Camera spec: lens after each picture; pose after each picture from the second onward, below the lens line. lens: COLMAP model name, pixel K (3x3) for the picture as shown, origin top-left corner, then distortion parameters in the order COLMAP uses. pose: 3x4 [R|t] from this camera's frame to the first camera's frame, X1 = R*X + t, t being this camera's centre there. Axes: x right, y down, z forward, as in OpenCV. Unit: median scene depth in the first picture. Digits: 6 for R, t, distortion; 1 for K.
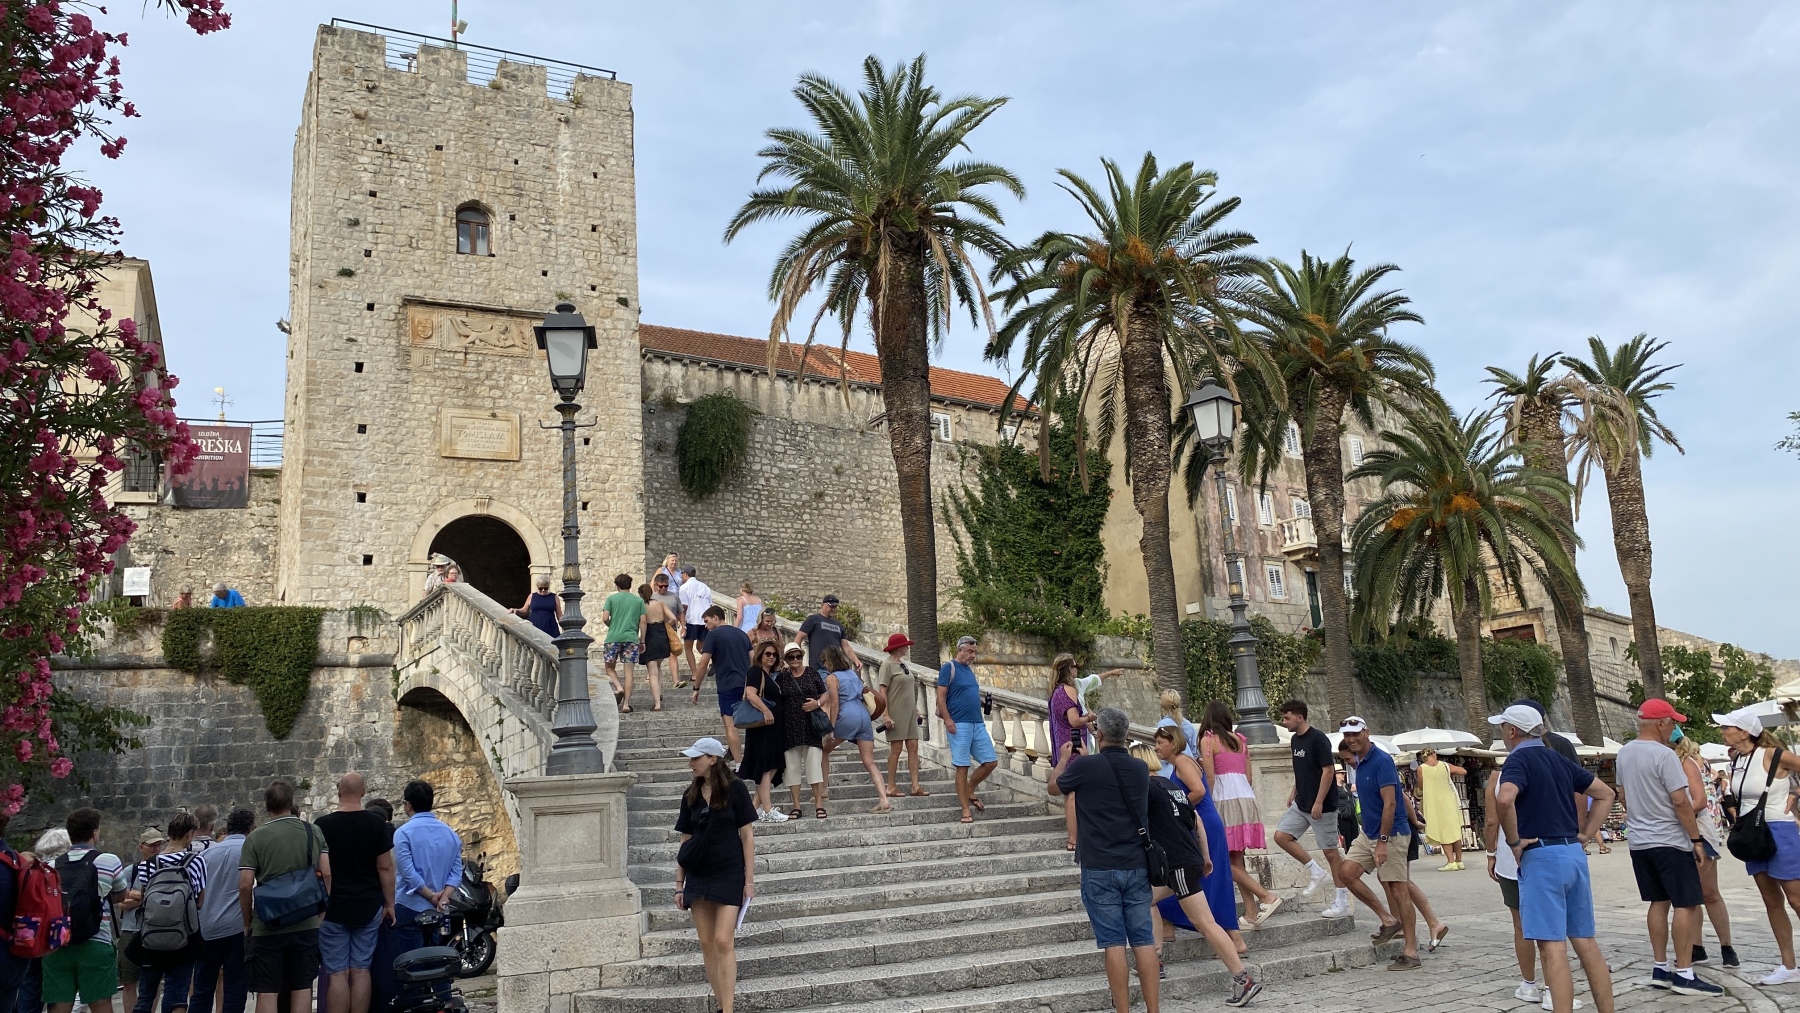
lens RADIAL K [[1354.1, 0, 899.5], [0, 1354.1, 494.5], [0, 0, 1]] dist [0.164837, -0.426279]
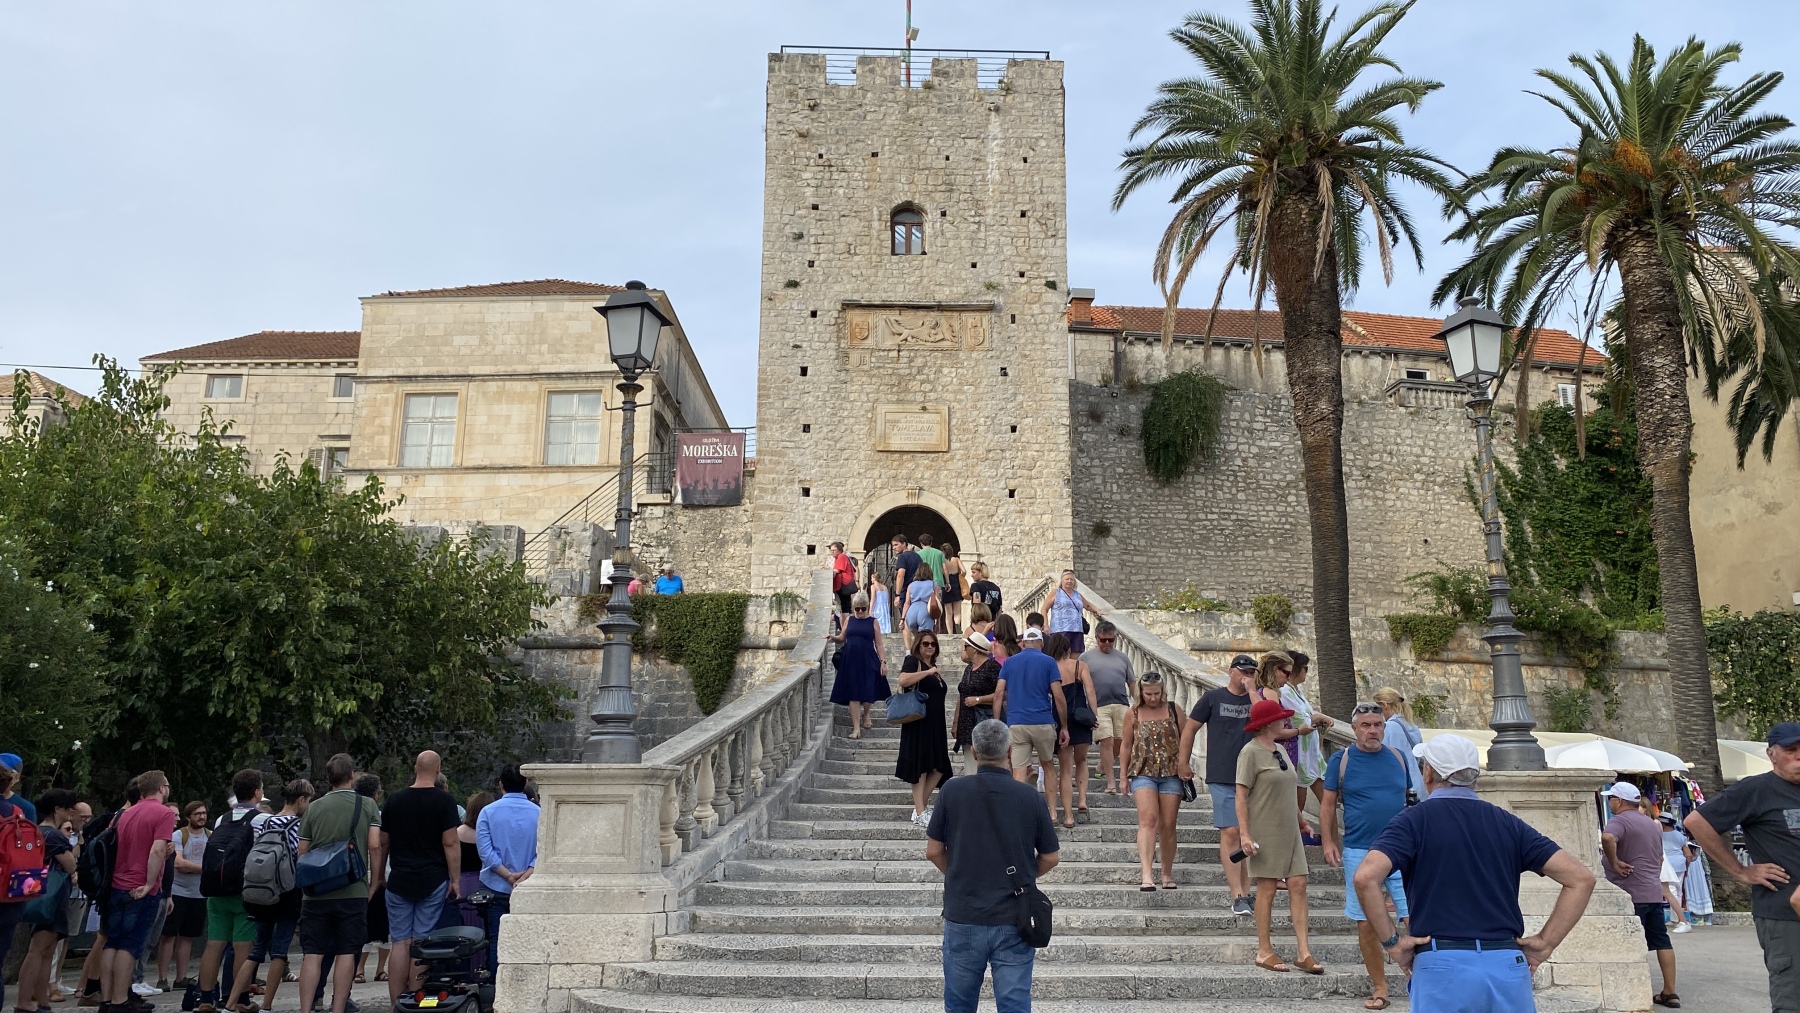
lens RADIAL K [[1350.1, 0, 909.8], [0, 1350.1, 504.1], [0, 0, 1]] dist [0.165910, -0.368083]
pose [[0.903435, -0.028936, -0.427748, 0.123054], [0.035138, 0.999361, 0.006612, 0.006794], [0.427284, -0.021004, 0.903874, 0.070744]]
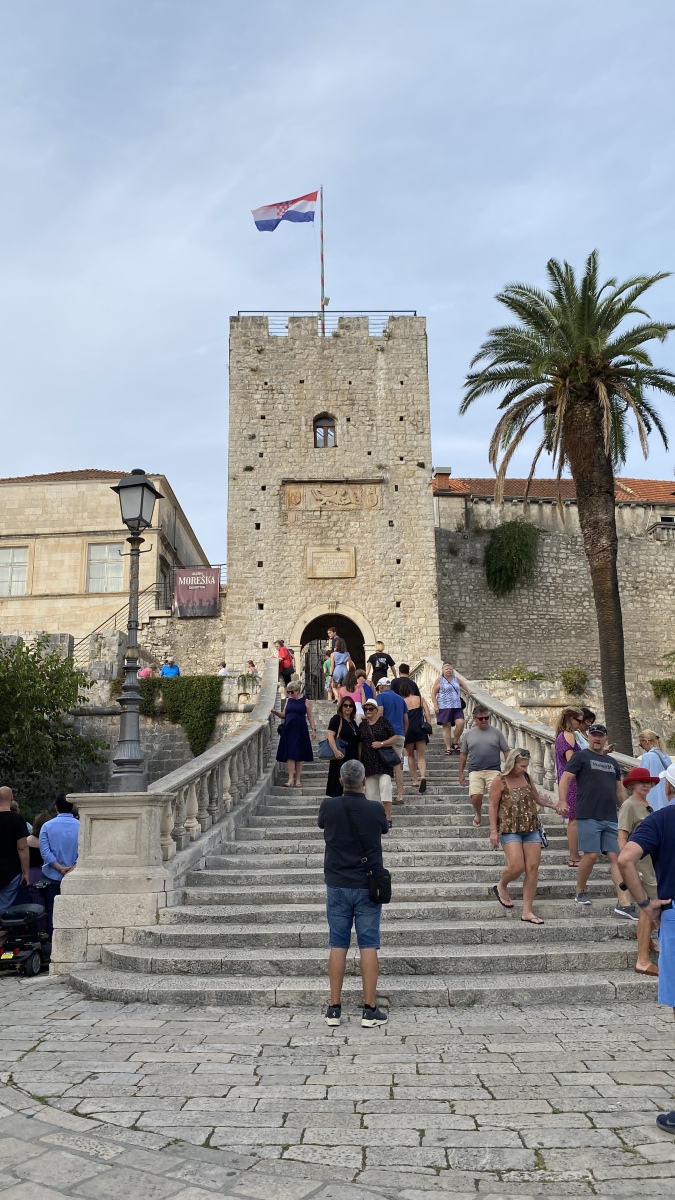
lens RADIAL K [[900.1, 0, 329.2], [0, 900.1, 599.7], [0, 0, 1]] dist [0.165910, -0.368083]
pose [[0.900502, -0.055986, -0.431232, 0.125610], [0.058059, 0.998278, -0.008367, 0.006898], [0.430958, -0.017502, 0.902202, 0.073290]]
